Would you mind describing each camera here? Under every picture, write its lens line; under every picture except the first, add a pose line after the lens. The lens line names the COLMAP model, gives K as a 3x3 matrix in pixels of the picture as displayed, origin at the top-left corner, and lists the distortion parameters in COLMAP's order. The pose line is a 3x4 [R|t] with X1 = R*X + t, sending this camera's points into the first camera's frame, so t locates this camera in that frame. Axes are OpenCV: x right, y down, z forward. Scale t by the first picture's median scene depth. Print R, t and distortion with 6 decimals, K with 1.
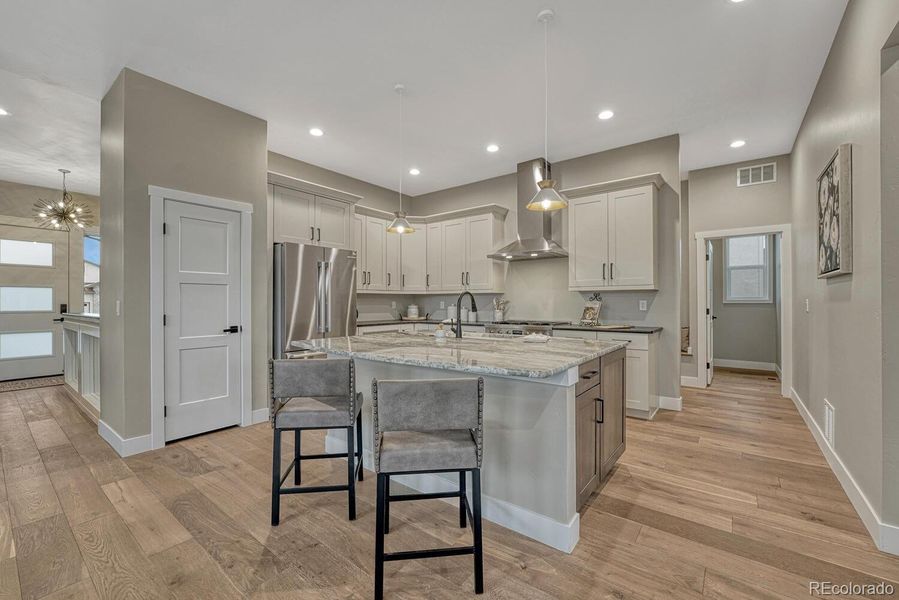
lens RADIAL K [[368.4, 0, 450.0], [0, 368.4, 300.5], [0, 0, 1]] dist [-0.009430, 0.000978]
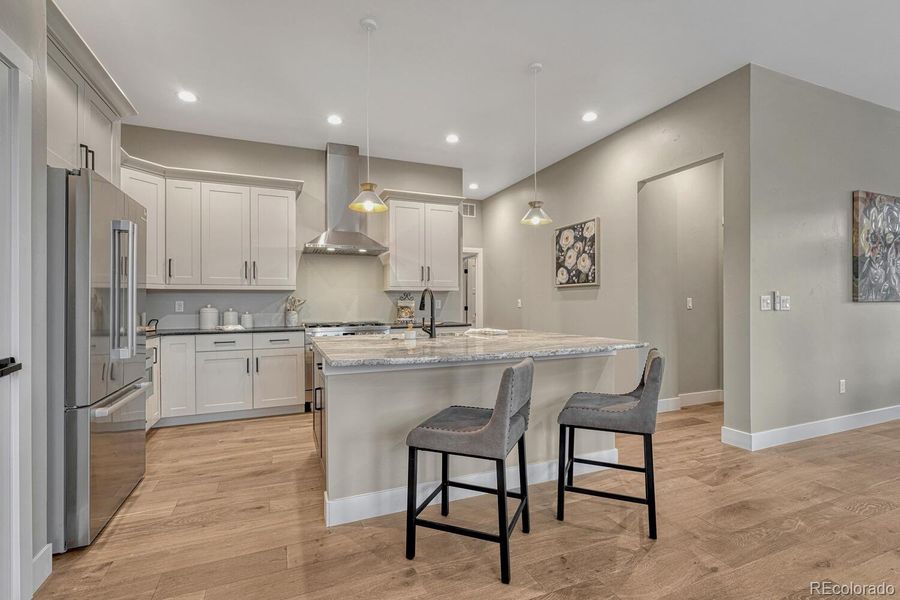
lens RADIAL K [[411.3, 0, 453.3], [0, 411.3, 302.7], [0, 0, 1]] dist [0.001197, 0.000999]
pose [[0.494457, 0.000023, 0.869202, -0.594837], [0.001170, 0.999999, -0.000692, 0.009148], [-0.869201, 0.001359, 0.494457, 0.305240]]
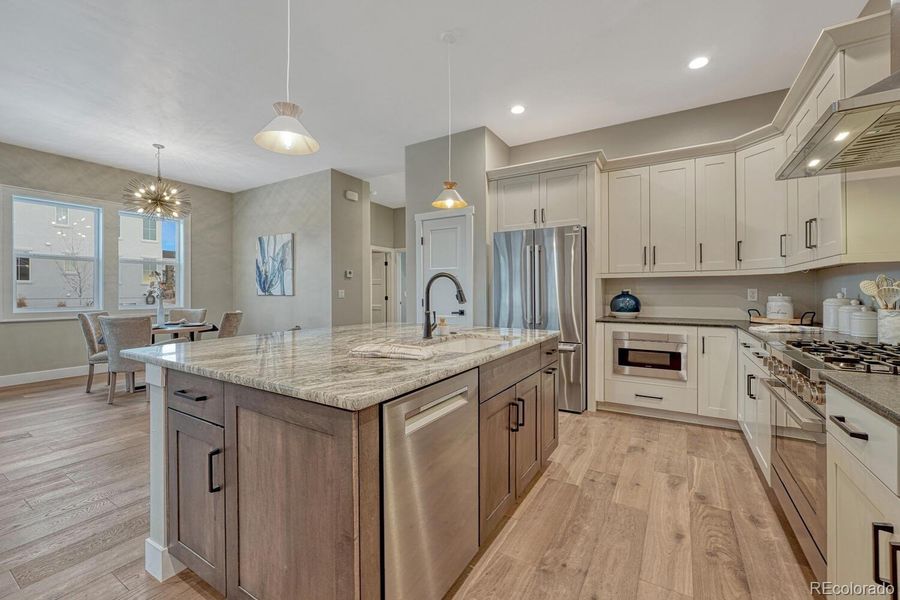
lens RADIAL K [[380.2, 0, 449.1], [0, 380.2, 291.8], [0, 0, 1]] dist [-0.014757, 0.003415]
pose [[0.109990, -0.001851, -0.993931, 0.541012], [0.005006, 0.999987, -0.001308, 0.007948], [0.993920, -0.004831, 0.109997, 0.668546]]
